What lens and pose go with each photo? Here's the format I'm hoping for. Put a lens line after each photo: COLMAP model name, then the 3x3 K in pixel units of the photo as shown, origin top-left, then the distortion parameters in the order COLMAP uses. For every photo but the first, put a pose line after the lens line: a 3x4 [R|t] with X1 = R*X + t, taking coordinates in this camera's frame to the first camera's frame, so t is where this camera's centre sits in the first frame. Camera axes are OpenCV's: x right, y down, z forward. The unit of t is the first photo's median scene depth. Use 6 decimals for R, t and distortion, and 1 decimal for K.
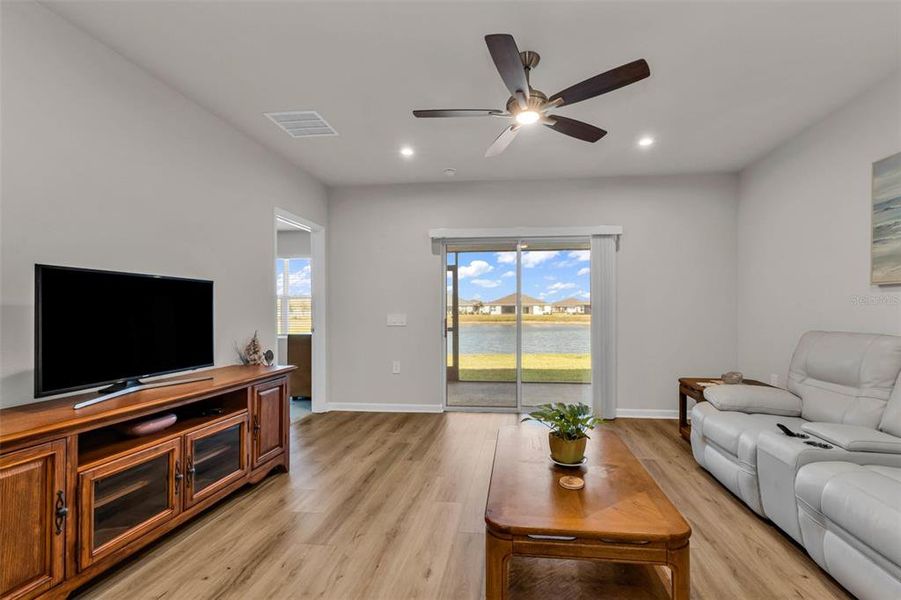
lens RADIAL K [[396.0, 0, 475.9], [0, 396.0, 306.6], [0, 0, 1]] dist [0.002927, -0.000400]
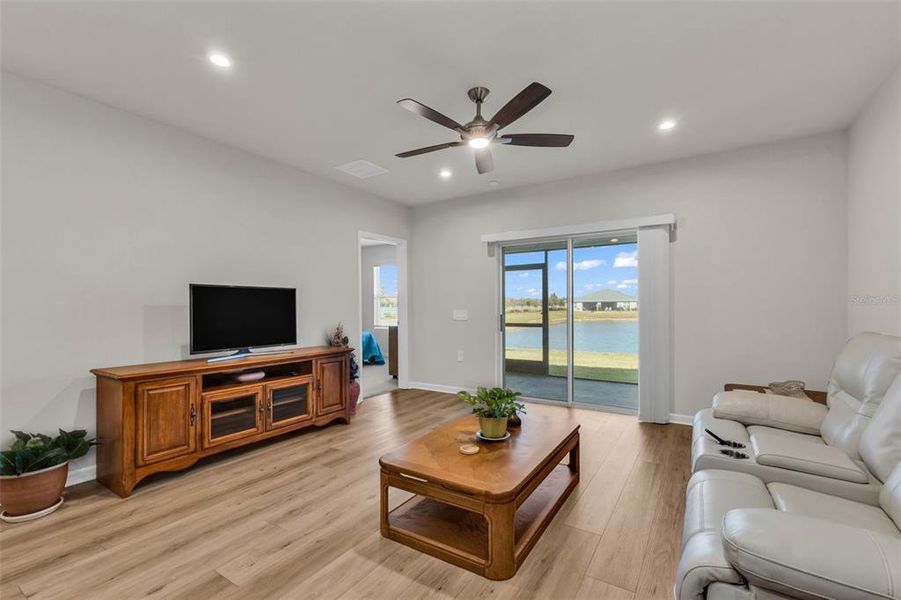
lens RADIAL K [[391.4, 0, 449.3], [0, 391.4, 304.4], [0, 0, 1]] dist [0.004512, -0.000271]
pose [[0.893912, -0.006269, -0.448200, 0.529255], [0.007968, 0.999966, 0.001906, -0.001693], [0.448173, -0.005275, 0.893931, -0.073163]]
